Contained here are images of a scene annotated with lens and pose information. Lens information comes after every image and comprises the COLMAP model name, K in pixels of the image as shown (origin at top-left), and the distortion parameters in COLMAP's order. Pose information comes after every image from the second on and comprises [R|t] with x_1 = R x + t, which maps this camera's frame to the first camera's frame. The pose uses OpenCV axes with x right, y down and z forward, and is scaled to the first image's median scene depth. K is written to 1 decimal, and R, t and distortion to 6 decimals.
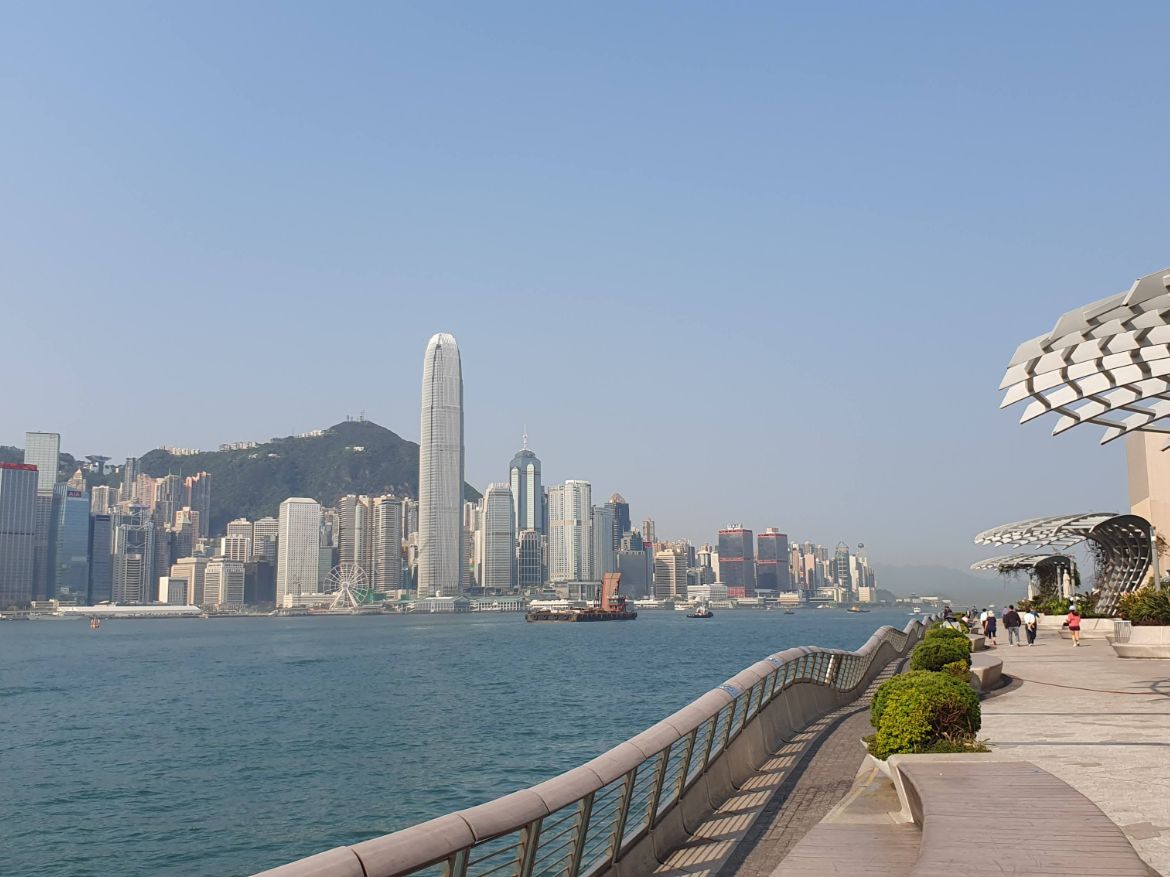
lens RADIAL K [[1204.2, 0, 551.7], [0, 1204.2, 435.2], [0, 0, 1]] dist [0.317293, -1.019797]
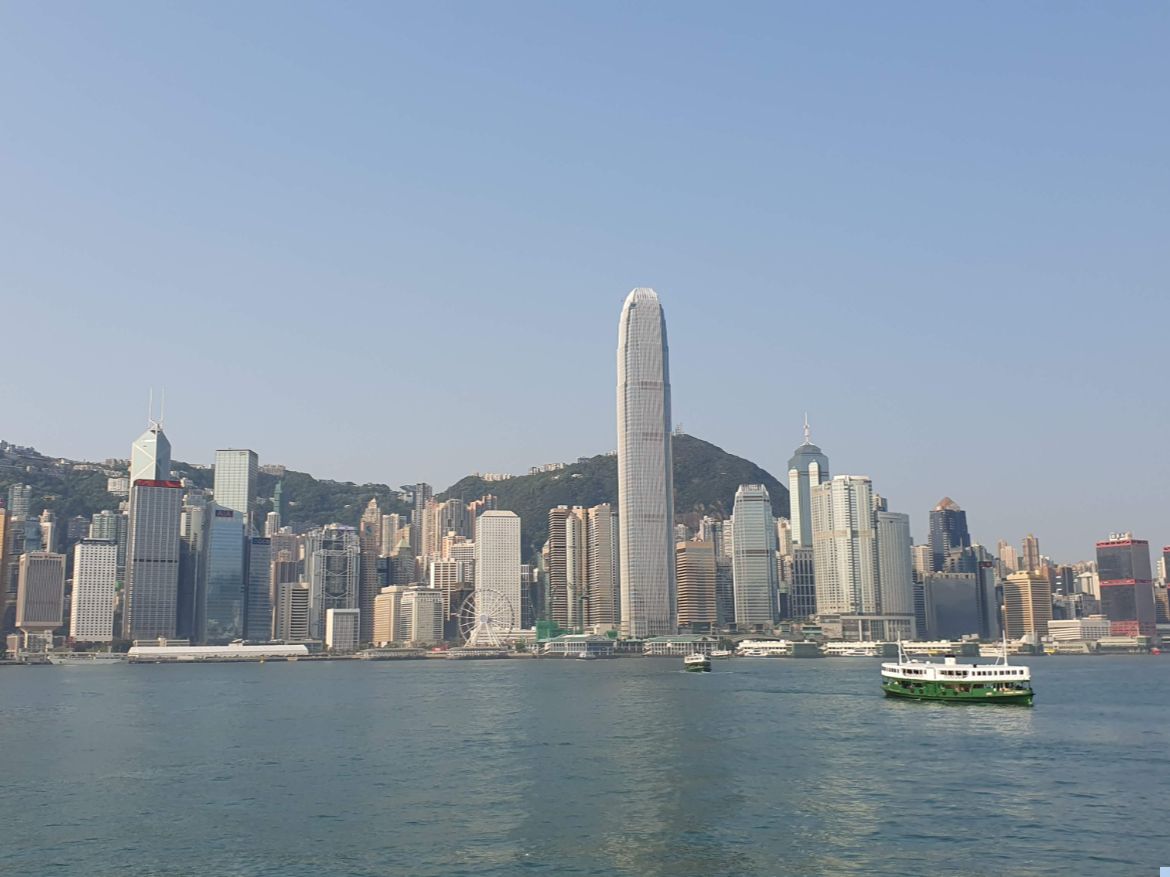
lens RADIAL K [[1204.2, 0, 551.7], [0, 1204.2, 435.2], [0, 0, 1]] dist [0.317293, -1.019797]
pose [[0.935765, -0.059249, -0.347612, 0.092916], [0.048585, 0.998045, -0.039323, 0.028286], [0.349262, 0.019908, 0.936813, 0.208475]]
